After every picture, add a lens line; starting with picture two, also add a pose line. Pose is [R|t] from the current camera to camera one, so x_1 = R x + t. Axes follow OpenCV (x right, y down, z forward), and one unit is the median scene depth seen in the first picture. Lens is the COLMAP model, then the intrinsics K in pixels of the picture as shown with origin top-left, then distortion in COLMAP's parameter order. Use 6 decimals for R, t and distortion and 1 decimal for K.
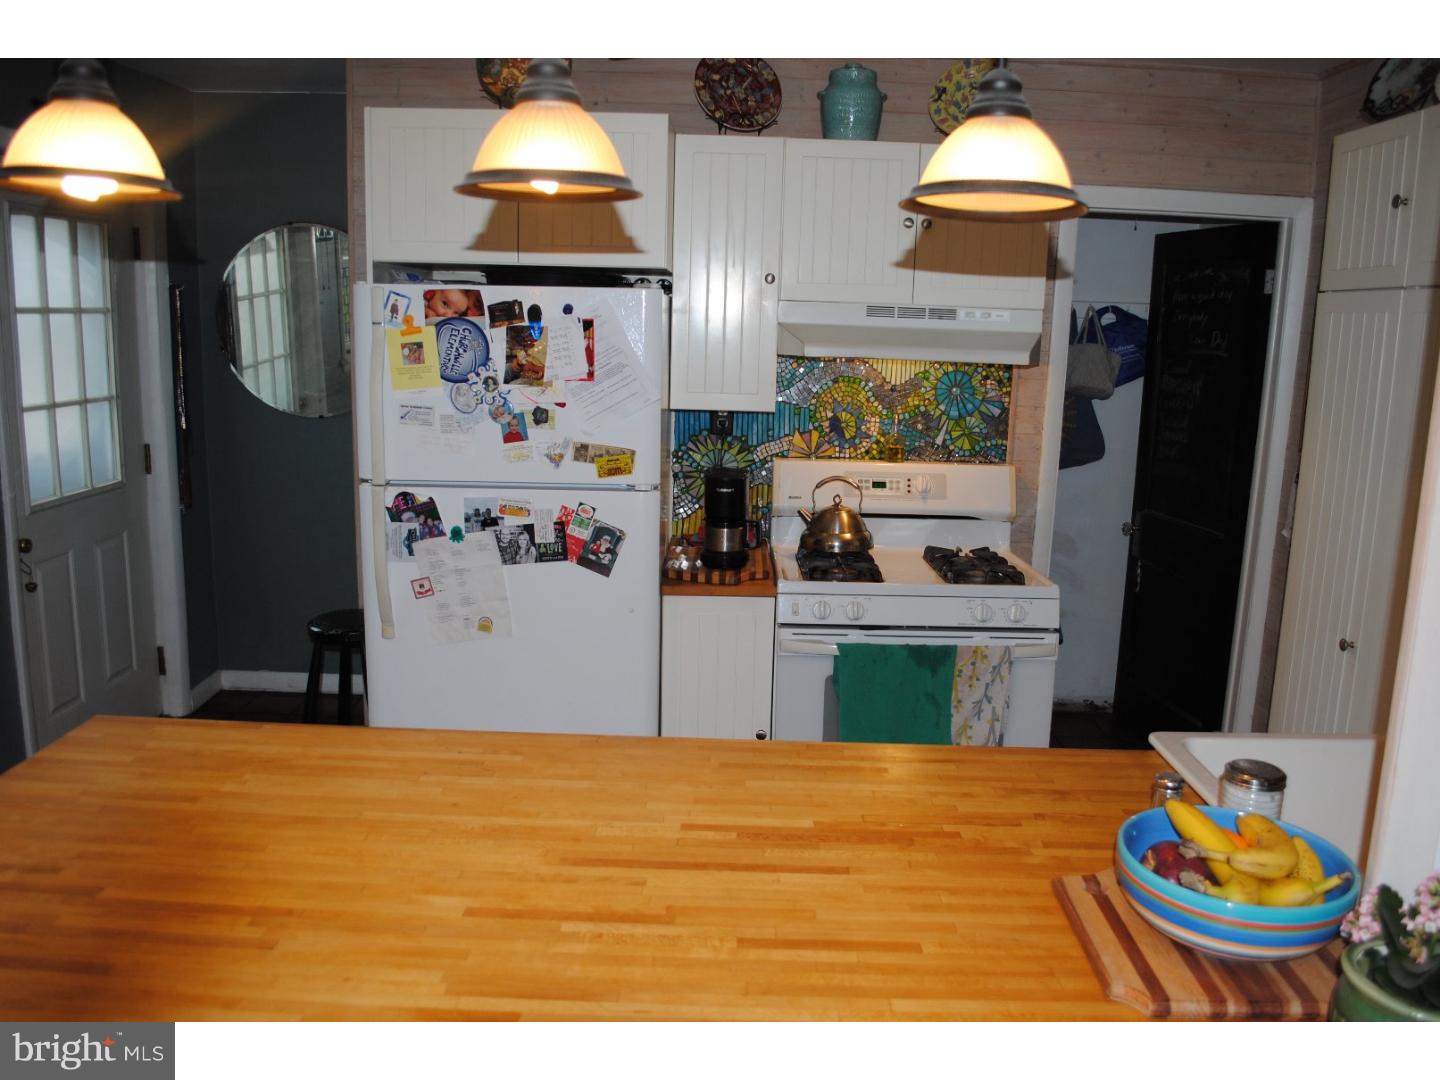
lens RADIAL K [[1122.9, 0, 723.5], [0, 1122.9, 537.8], [0, 0, 1]] dist [-0.076235, -0.001340]
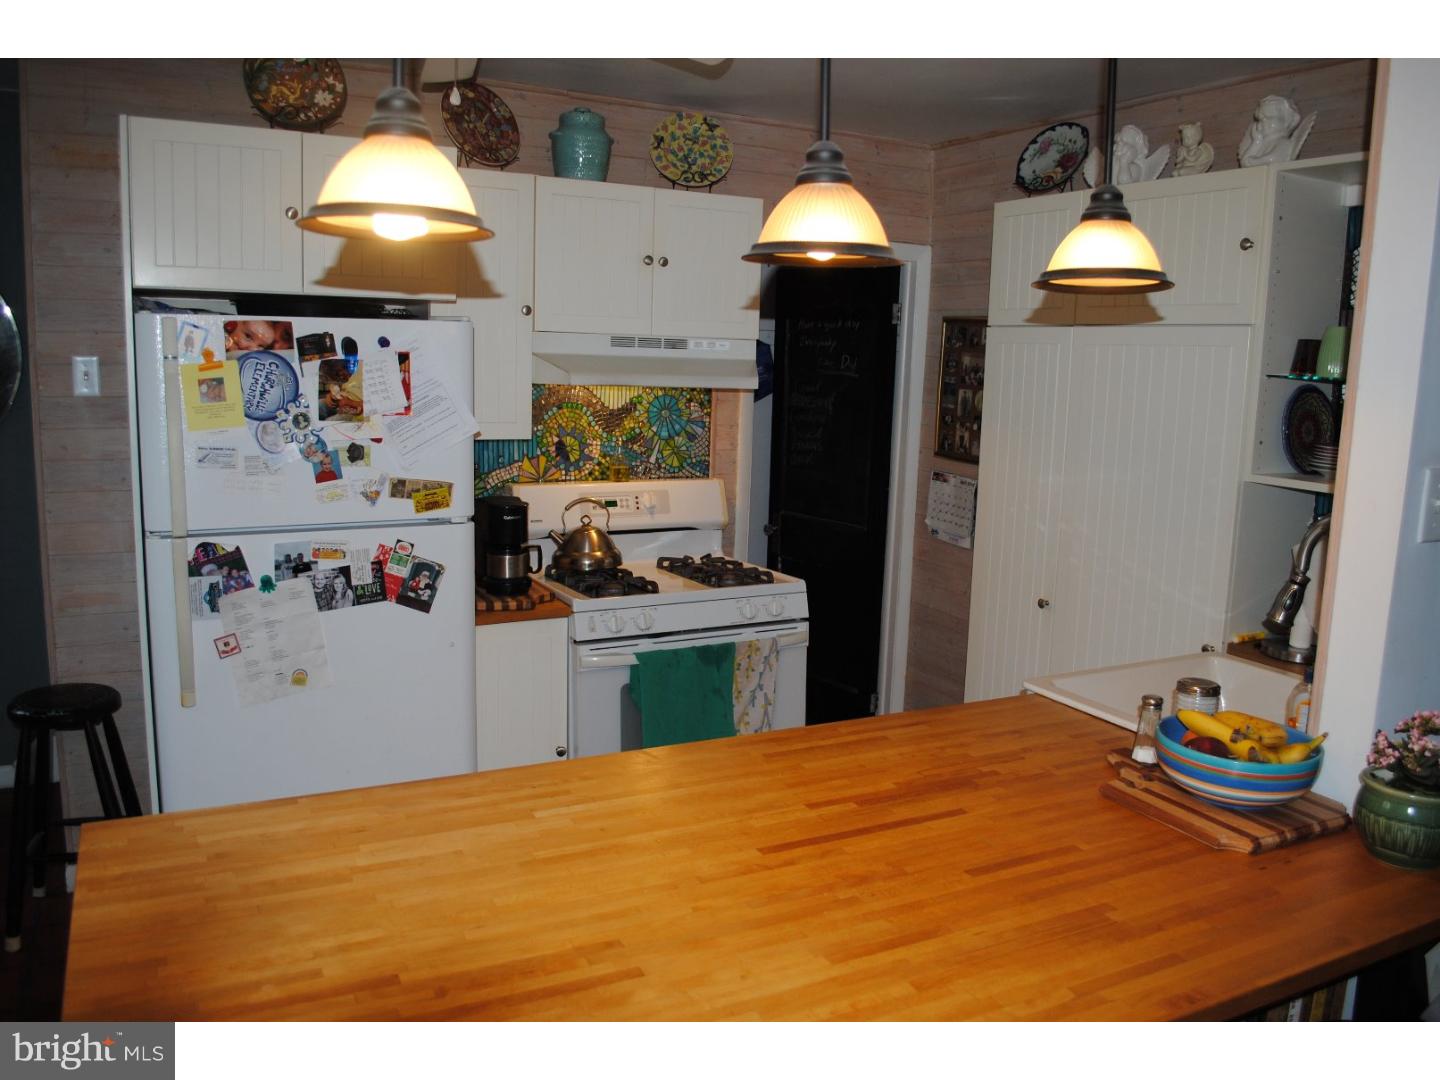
lens RADIAL K [[1122.9, 0, 733.2], [0, 1122.9, 537.0], [0, 0, 1]] dist [-0.076235, -0.001340]
pose [[0.884286, -0.075229, 0.460846, -0.312264], [0.082115, 0.996610, 0.005122, -0.014563], [-0.459669, 0.033313, 0.887465, 0.005977]]
